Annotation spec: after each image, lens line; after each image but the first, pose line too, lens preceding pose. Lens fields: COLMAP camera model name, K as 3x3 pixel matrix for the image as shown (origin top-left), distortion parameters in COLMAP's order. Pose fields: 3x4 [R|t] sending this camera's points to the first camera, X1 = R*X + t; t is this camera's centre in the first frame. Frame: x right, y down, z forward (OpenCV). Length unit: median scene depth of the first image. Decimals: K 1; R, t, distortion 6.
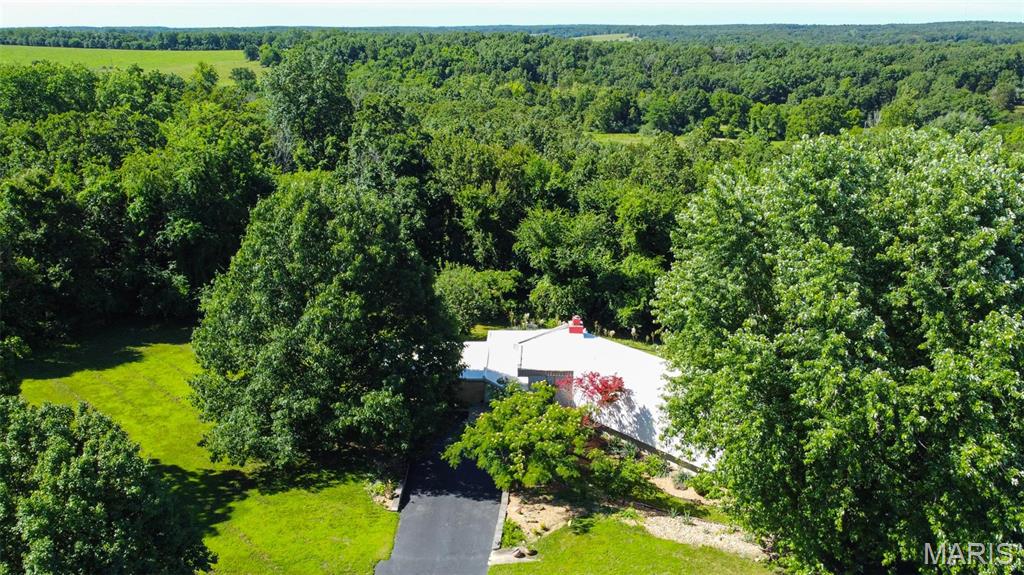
lens RADIAL K [[769.7, 0, 507.5], [0, 769.7, 281.5], [0, 0, 1]] dist [0.005687, -0.009883]
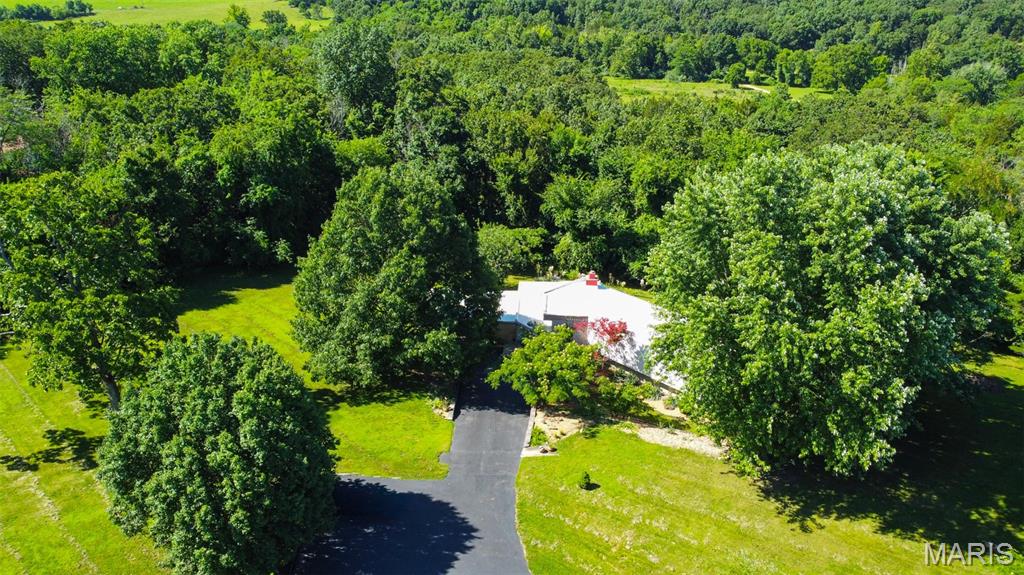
lens RADIAL K [[769.7, 0, 507.5], [0, 769.7, 281.5], [0, 0, 1]] dist [0.005687, -0.009883]
pose [[0.999455, 0.012267, -0.030634, -0.005710], [-0.009830, 0.996869, 0.078457, -0.027808], [0.031501, -0.078113, 0.996447, -0.183264]]
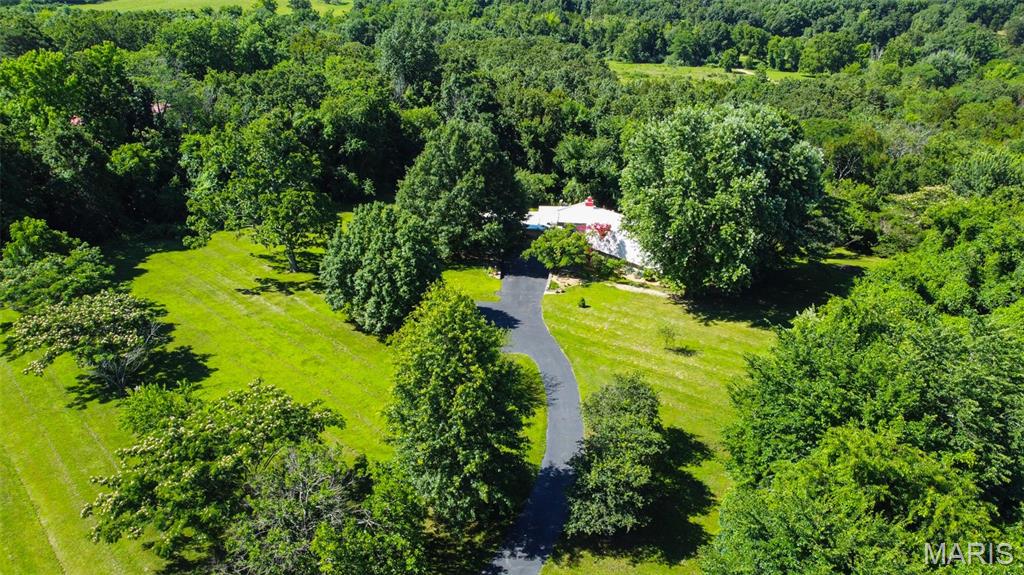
lens RADIAL K [[769.7, 0, 507.5], [0, 769.7, 281.5], [0, 0, 1]] dist [0.005687, -0.009883]
pose [[0.999151, 0.019690, -0.036191, -0.027090], [-0.016022, 0.994960, 0.098985, 0.056248], [0.037958, -0.098321, 0.994431, -0.671718]]
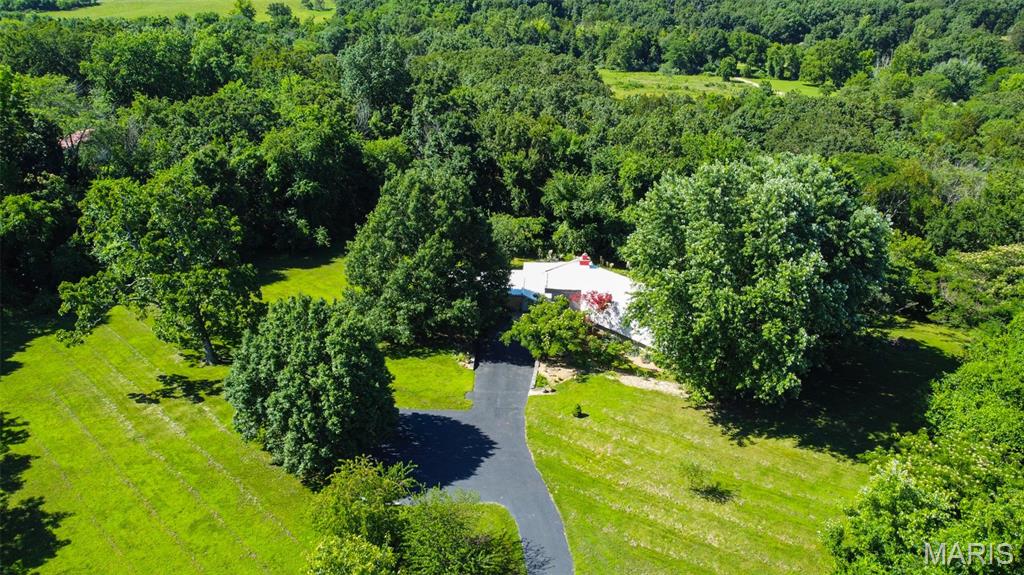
lens RADIAL K [[769.7, 0, 507.5], [0, 769.7, 281.5], [0, 0, 1]] dist [0.005687, -0.009883]
pose [[0.999560, 0.013630, -0.026328, -0.015744], [-0.011080, 0.995443, 0.094713, -0.033122], [0.027499, -0.094379, 0.995156, -0.395577]]
